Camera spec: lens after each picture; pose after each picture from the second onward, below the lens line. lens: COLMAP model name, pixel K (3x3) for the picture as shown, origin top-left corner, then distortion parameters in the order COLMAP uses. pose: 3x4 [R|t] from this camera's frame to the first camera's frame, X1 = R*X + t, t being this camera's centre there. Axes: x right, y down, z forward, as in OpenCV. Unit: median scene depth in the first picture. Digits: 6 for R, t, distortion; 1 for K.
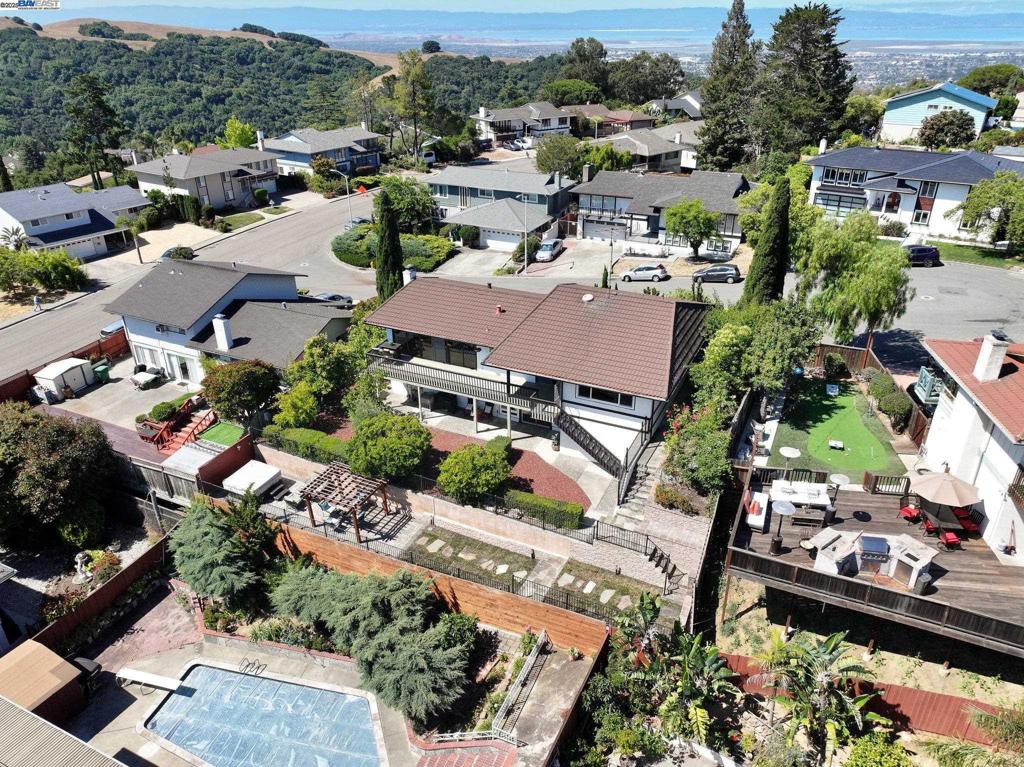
lens RADIAL K [[719.2, 0, 517.5], [0, 719.2, 381.8], [0, 0, 1]] dist [-0.004084, 0.022896]
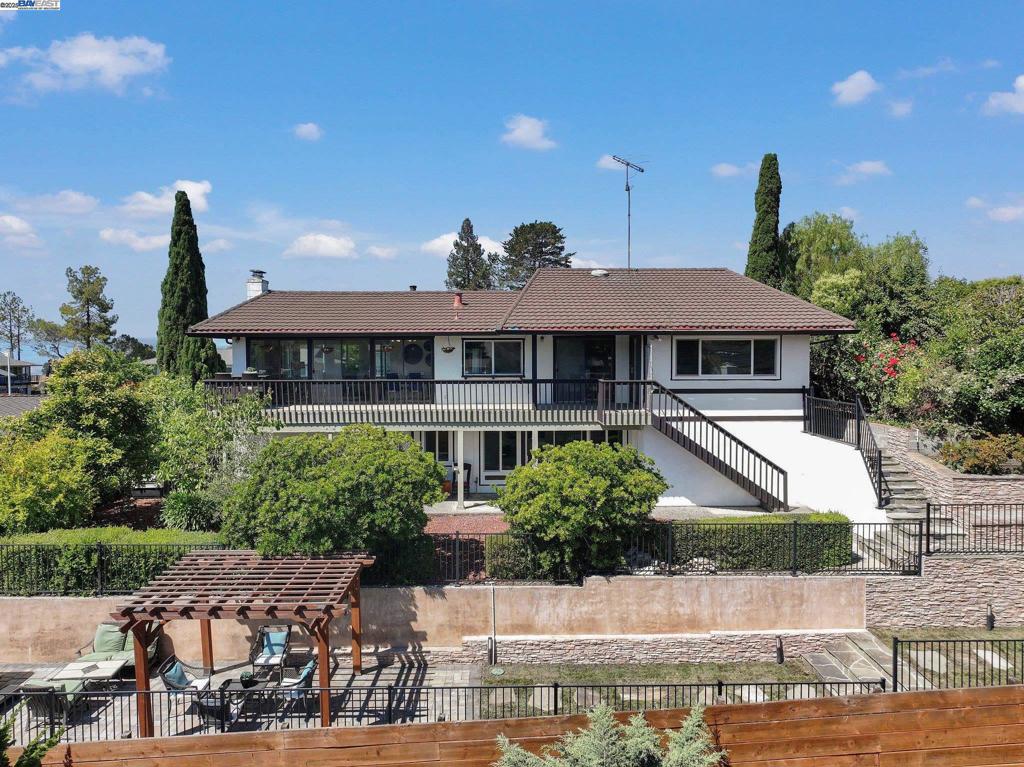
lens RADIAL K [[719.2, 0, 517.5], [0, 719.2, 381.8], [0, 0, 1]] dist [-0.004084, 0.022896]
pose [[0.890398, -0.013680, 0.454976, -0.156526], [0.201990, 0.907617, -0.368010, 0.114584], [-0.407910, 0.419576, 0.810904, 0.340735]]
